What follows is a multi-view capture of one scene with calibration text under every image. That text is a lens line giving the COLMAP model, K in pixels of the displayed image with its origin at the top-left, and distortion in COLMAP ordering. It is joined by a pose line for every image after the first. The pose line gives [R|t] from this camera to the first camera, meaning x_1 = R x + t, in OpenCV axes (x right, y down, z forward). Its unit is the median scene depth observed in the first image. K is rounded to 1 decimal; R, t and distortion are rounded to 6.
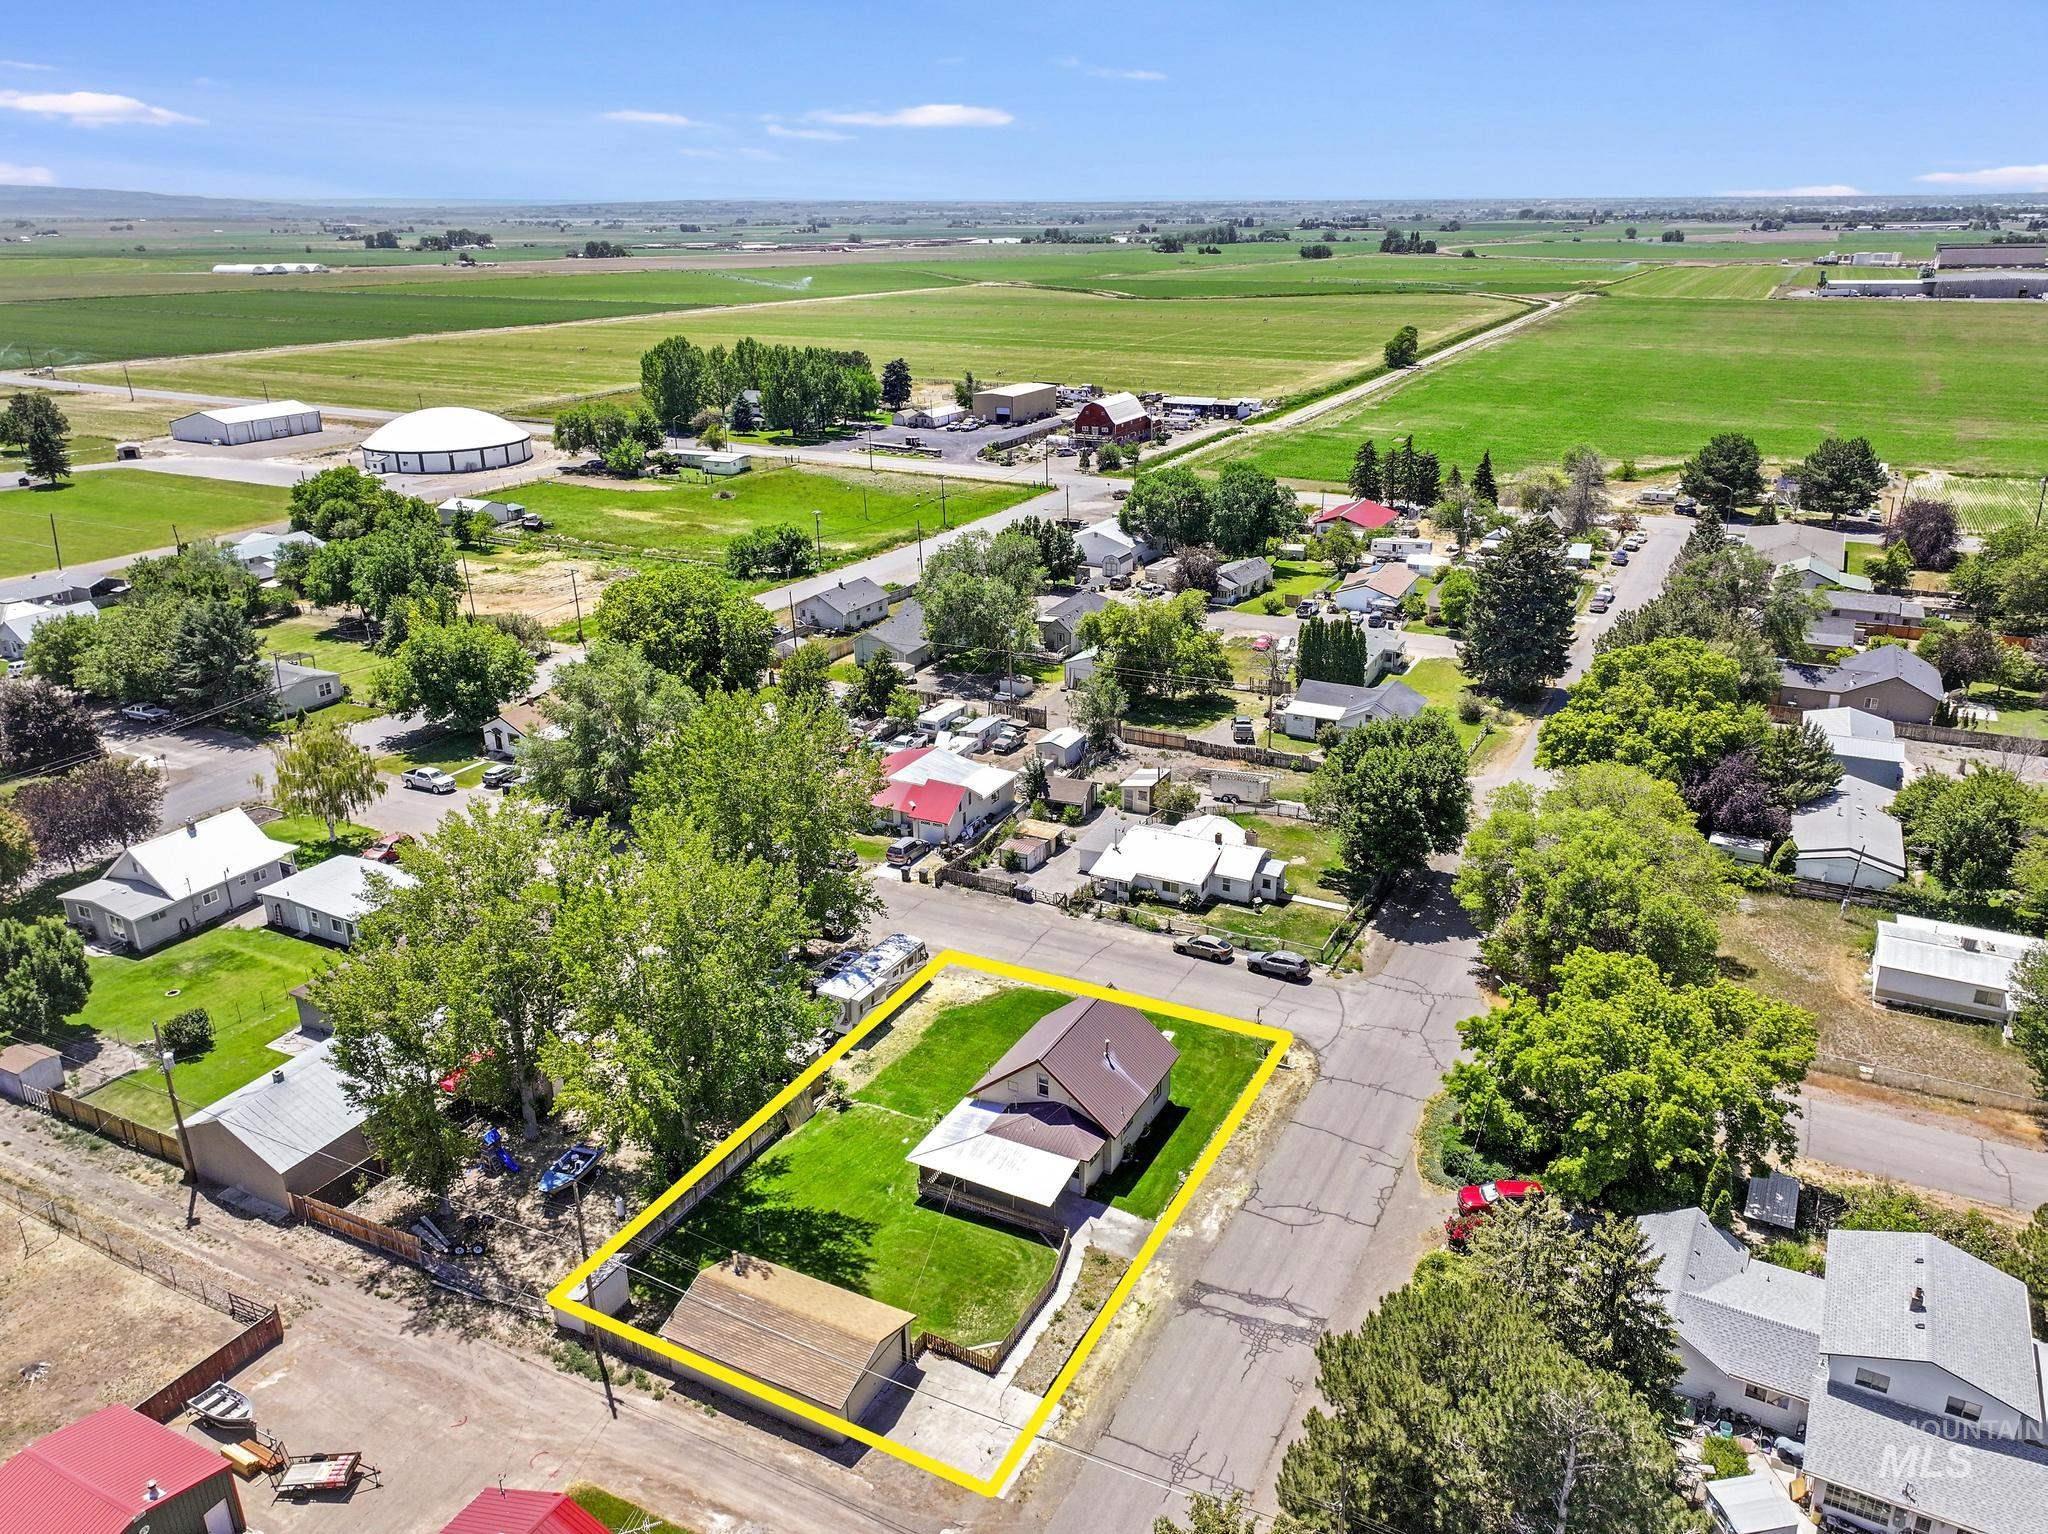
lens RADIAL K [[1449.5, 0, 1029.5], [0, 1449.5, 815.7], [0, 0, 1]] dist [0.003126, 0.022369]
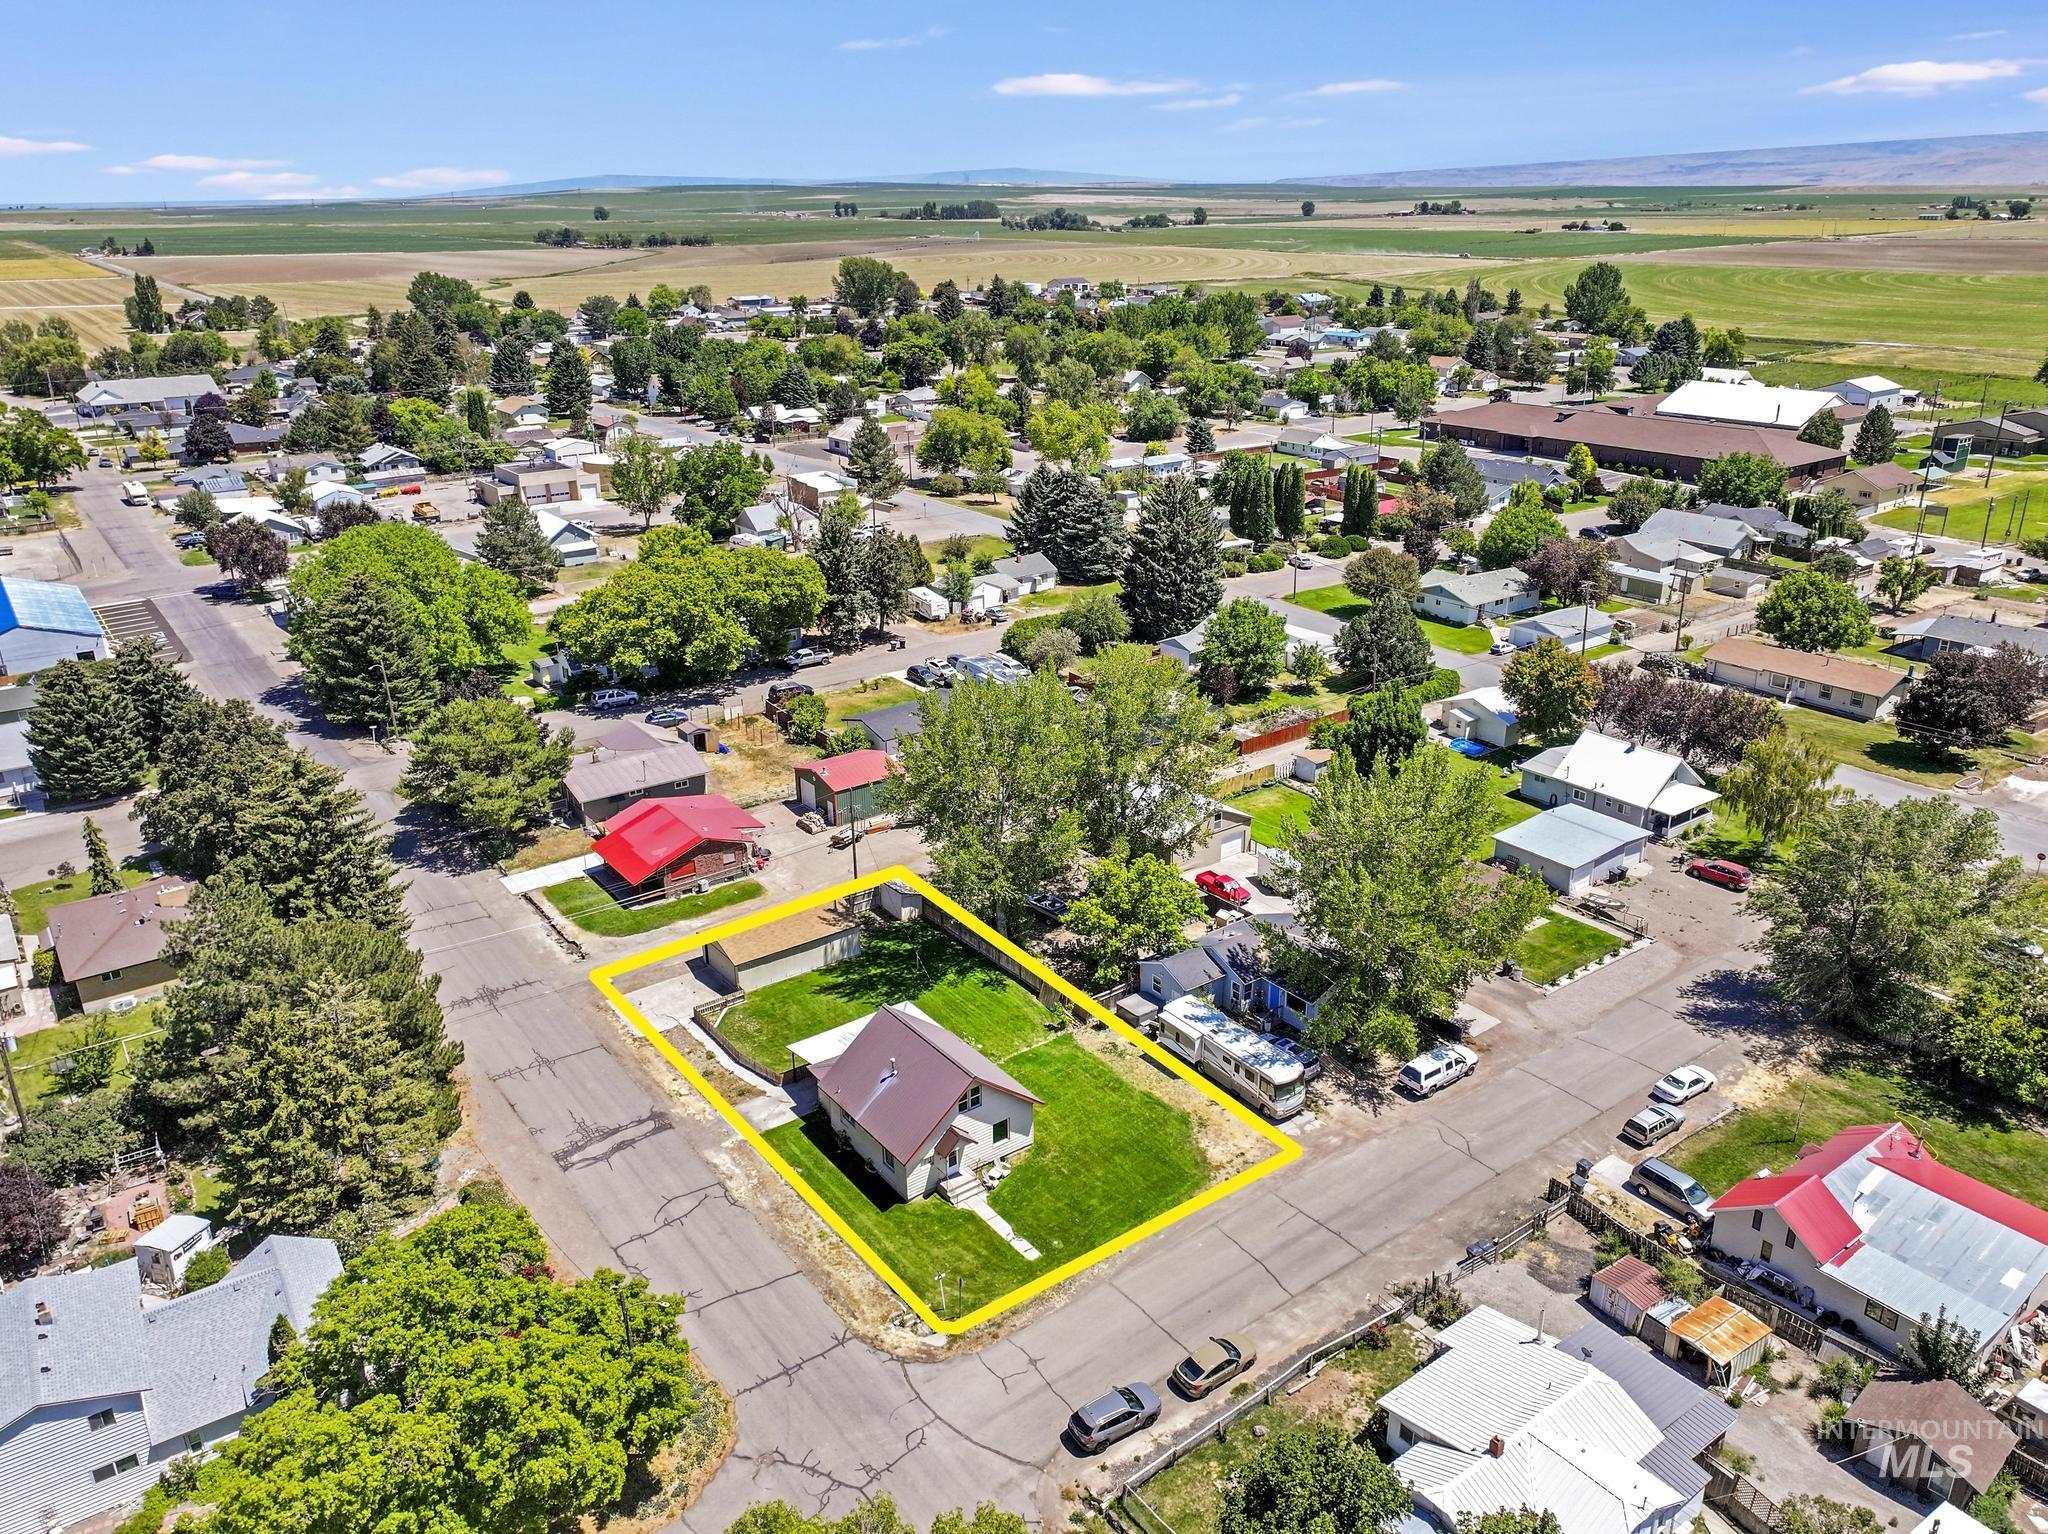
lens RADIAL K [[1449.5, 0, 1029.5], [0, 1449.5, 815.7], [0, 0, 1]] dist [0.003126, 0.022369]
pose [[-0.440353, 0.366653, -0.819545, 0.548360], [-0.333937, 0.780438, 0.528586, -0.378399], [0.833412, 0.506441, -0.221230, 0.879354]]
